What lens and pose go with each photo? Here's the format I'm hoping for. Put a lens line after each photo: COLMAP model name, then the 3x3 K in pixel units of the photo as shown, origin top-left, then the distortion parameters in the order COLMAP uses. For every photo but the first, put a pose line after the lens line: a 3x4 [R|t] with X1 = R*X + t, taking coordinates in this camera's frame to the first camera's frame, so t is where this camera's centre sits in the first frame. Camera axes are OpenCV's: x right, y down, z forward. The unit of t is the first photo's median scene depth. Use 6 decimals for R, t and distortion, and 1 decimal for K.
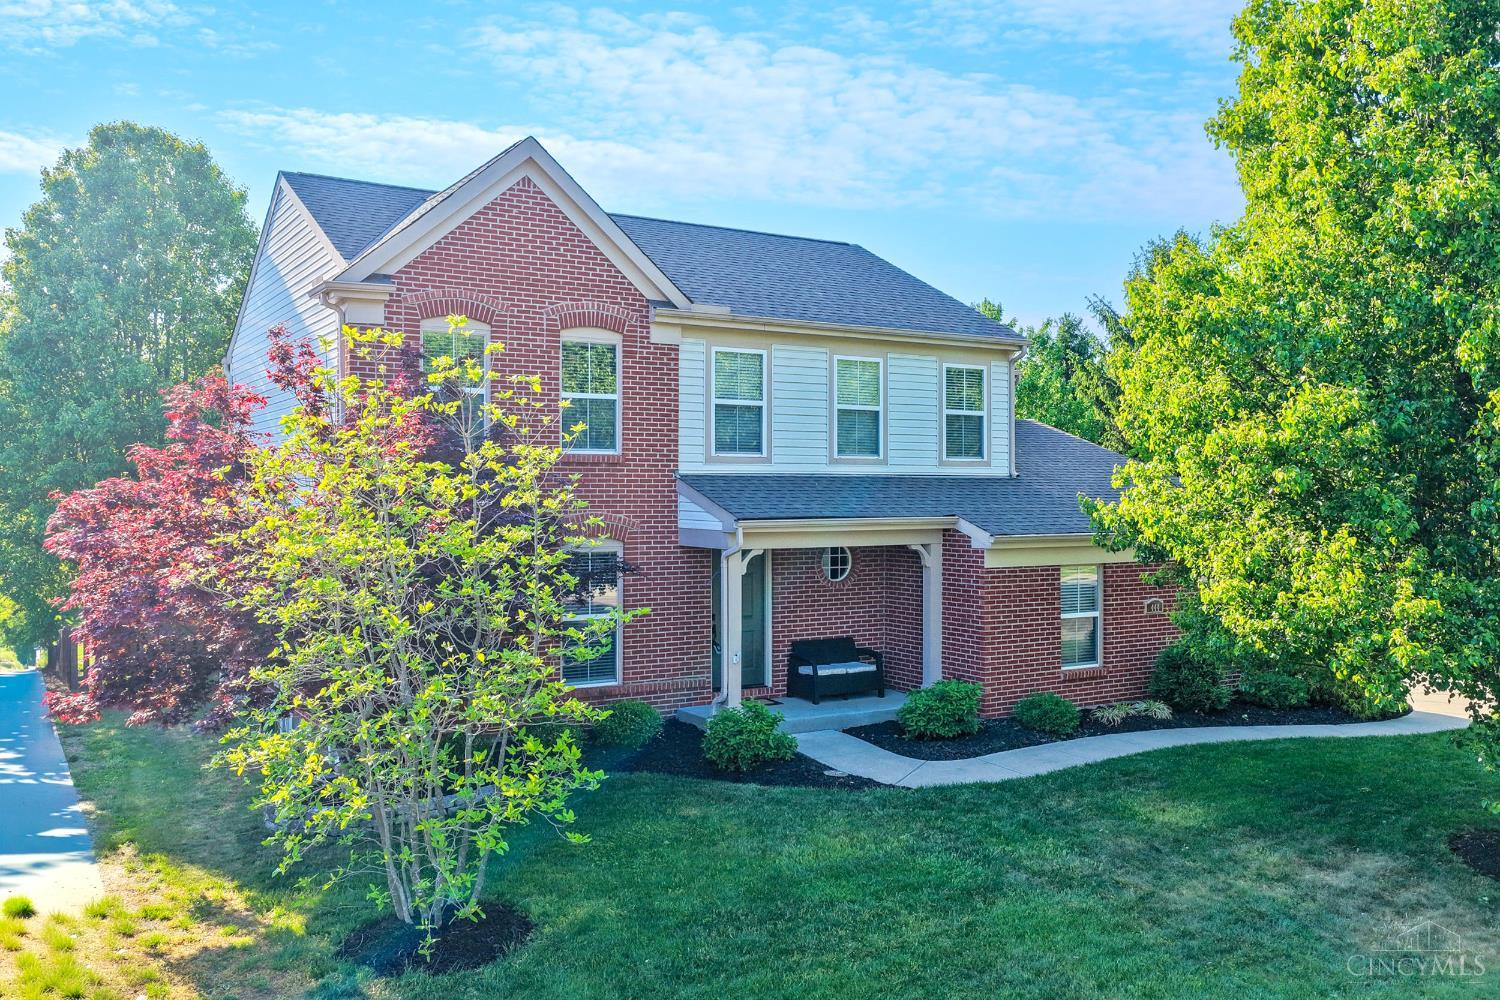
lens RADIAL K [[1262.5, 0, 750.0], [0, 1262.5, 500.0], [0, 0, 1]] dist [-0.008777, -0.002758]
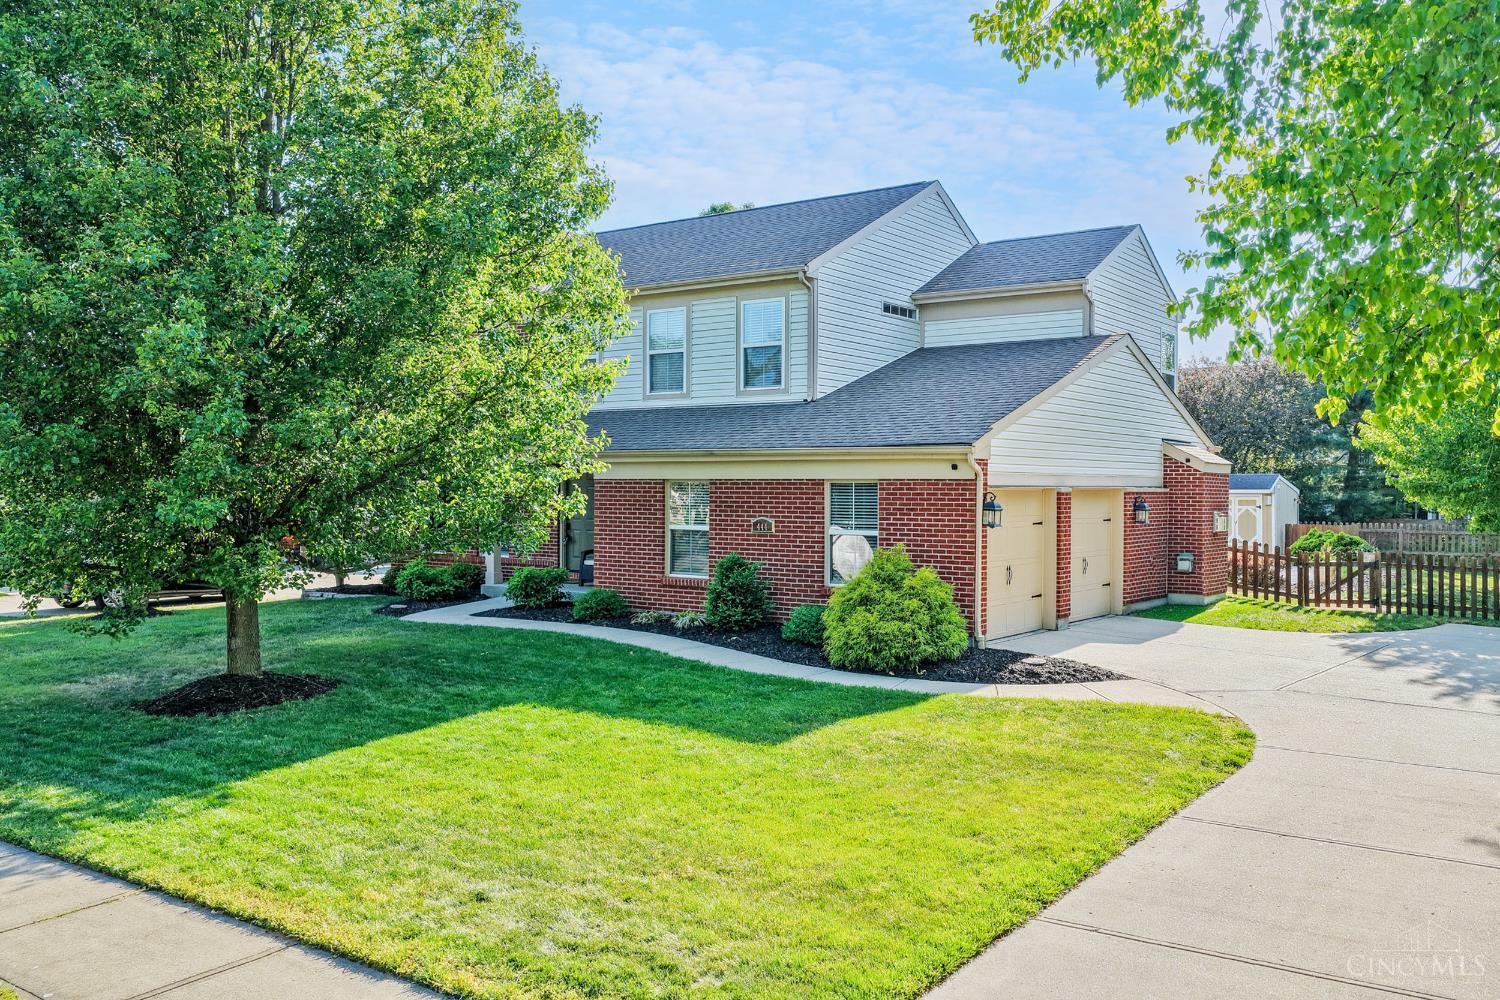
lens RADIAL K [[1262.5, 0, 750.0], [0, 1262.5, 500.0], [0, 0, 1]] dist [-0.008777, -0.002758]
pose [[0.382154, 0.012877, -0.924009, 1.202068], [-0.008769, 0.999908, 0.010309, 0.053668], [0.924057, 0.004163, 0.382232, 0.608074]]
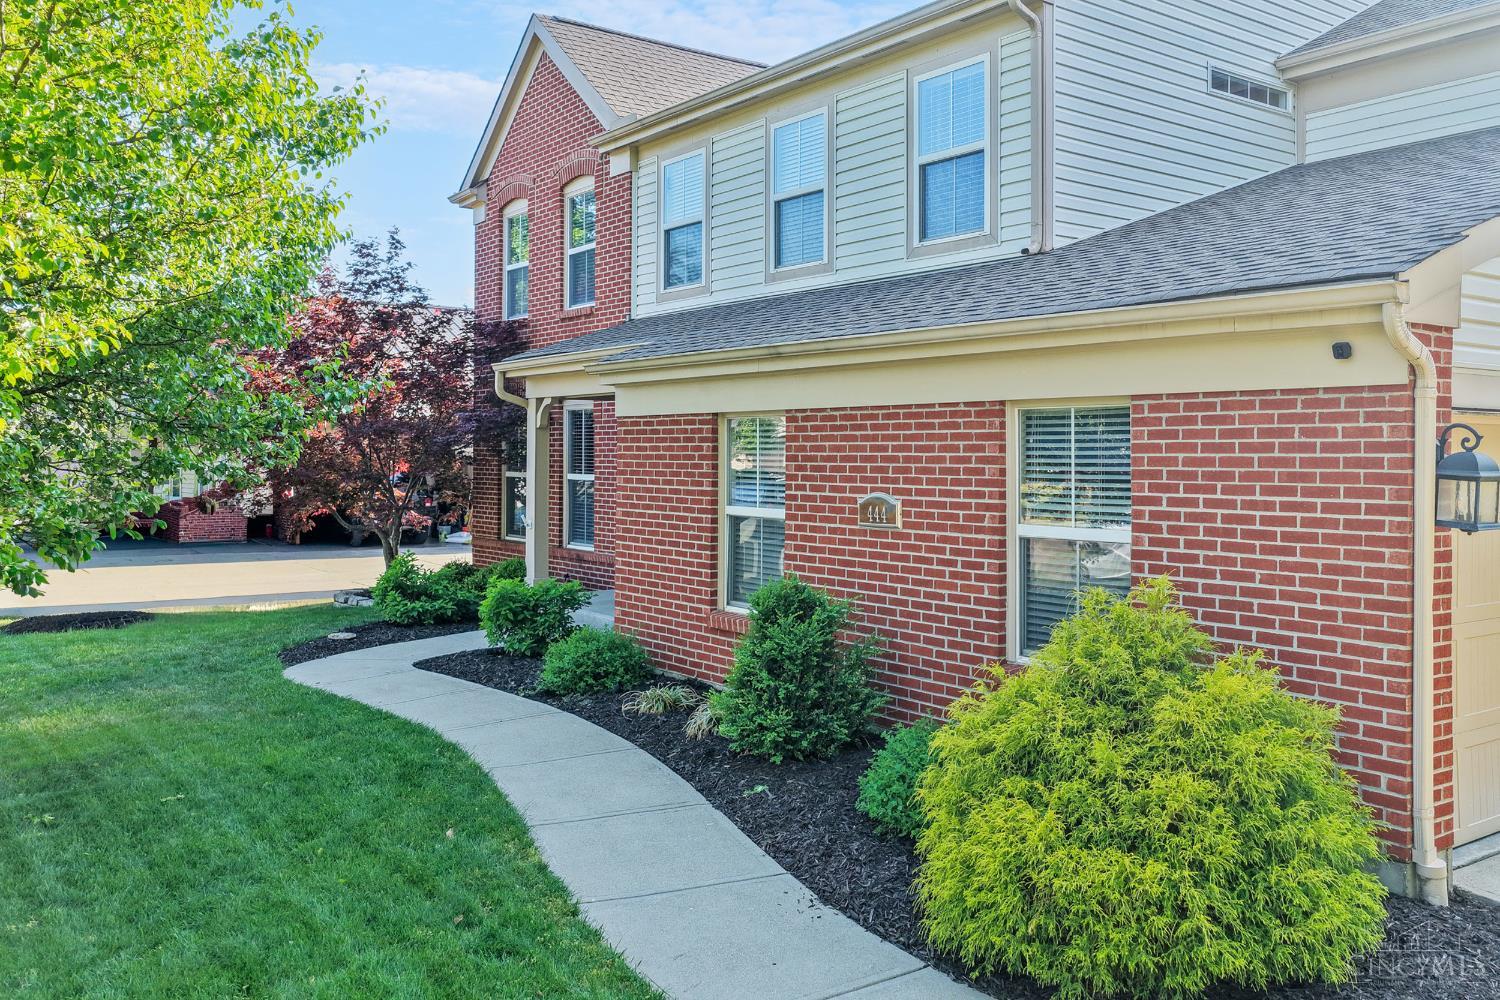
lens RADIAL K [[1268.8, 0, 750.0], [0, 1268.8, 441.8], [0, 0, 1]] dist [-0.003258, 0.011744]
pose [[0.081155, -0.007073, -0.996676, 0.738659], [-0.007123, 0.999945, -0.007676, 0.063157], [0.996676, 0.007723, 0.081100, 0.907199]]
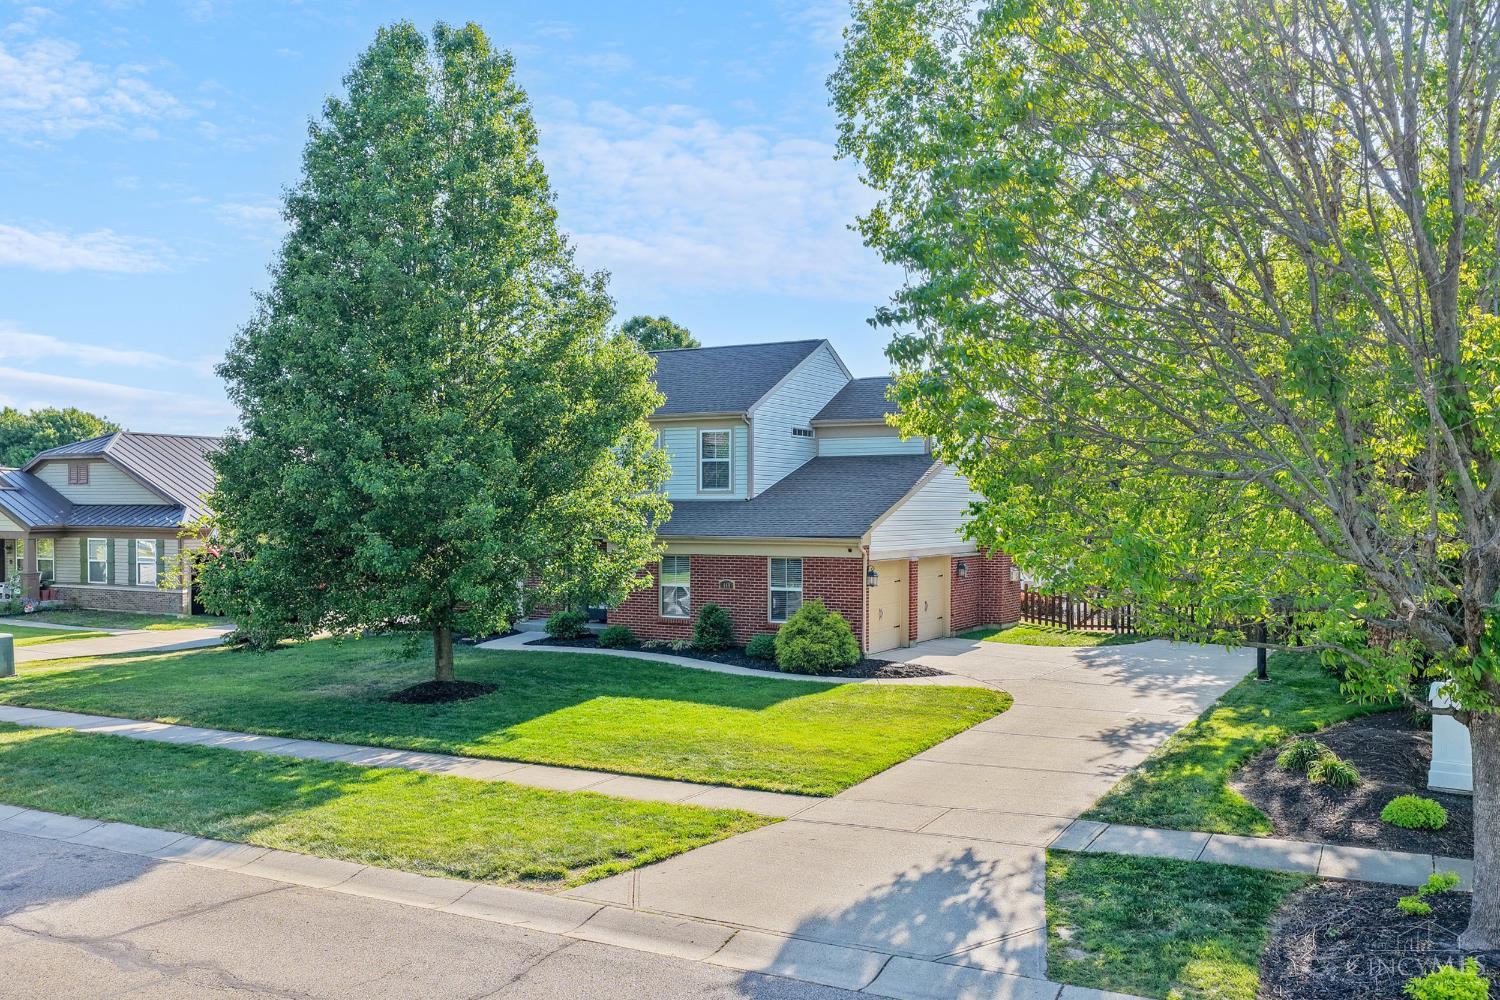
lens RADIAL K [[1271.5, 0, 750.6], [0, 1271.5, 576.4], [0, 0, 1]] dist [0.000112, -0.000363]
pose [[0.494117, 0.046748, -0.868138, 1.658581], [-0.005702, 0.998706, 0.050534, -0.004379], [0.869377, -0.020019, 0.493744, 0.253983]]
